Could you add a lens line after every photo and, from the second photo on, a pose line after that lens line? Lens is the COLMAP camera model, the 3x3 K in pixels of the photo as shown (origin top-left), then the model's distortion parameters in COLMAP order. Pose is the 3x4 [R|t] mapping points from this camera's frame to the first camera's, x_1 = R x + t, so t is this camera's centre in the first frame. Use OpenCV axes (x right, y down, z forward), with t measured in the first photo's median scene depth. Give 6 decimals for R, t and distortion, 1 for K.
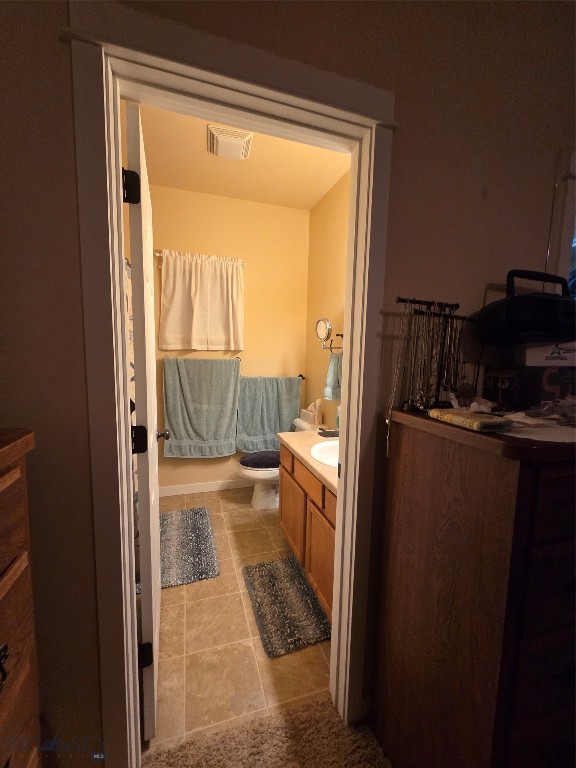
lens RADIAL K [[310.1, 0, 283.9], [0, 310.1, 385.6], [0, 0, 1]] dist [-0.001316, 0.000705]
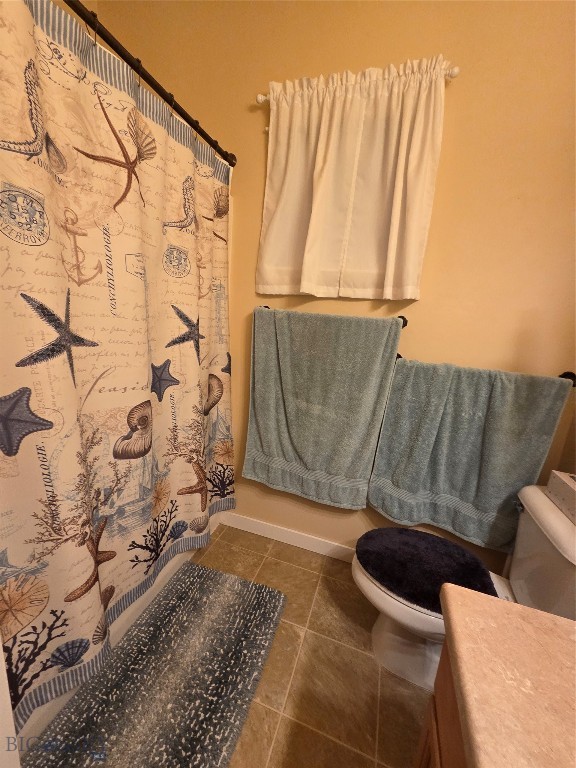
lens RADIAL K [[310.1, 0, 282.9], [0, 310.1, 385.9], [0, 0, 1]] dist [-0.001316, 0.000705]
pose [[0.802900, 0.173666, -0.570256, -0.010082], [-0.118379, 0.984021, 0.133001, -0.031846], [0.584241, -0.039281, 0.810629, 0.550000]]
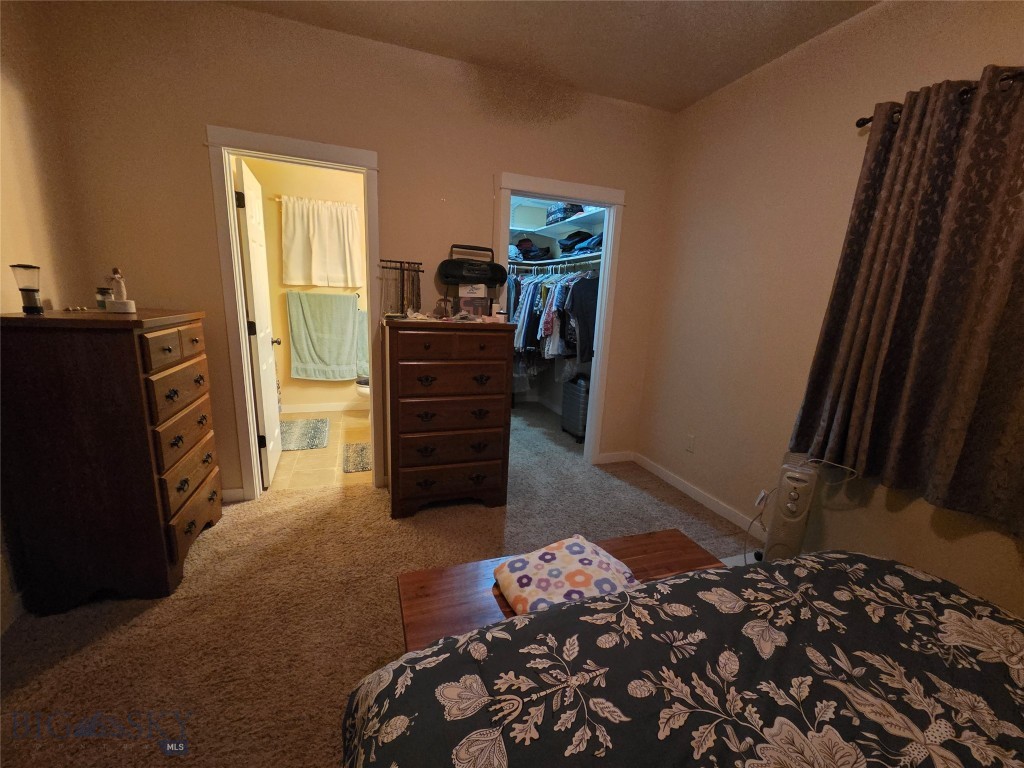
lens RADIAL K [[413.5, 0, 513.4], [0, 413.5, 388.8], [0, 0, 1]] dist [-0.001316, 0.000705]
pose [[0.998356, 0.013373, 0.055732, 0.360782], [-0.019664, 0.993296, 0.113910, 0.075001], [-0.053835, -0.114819, 0.991927, -0.597957]]
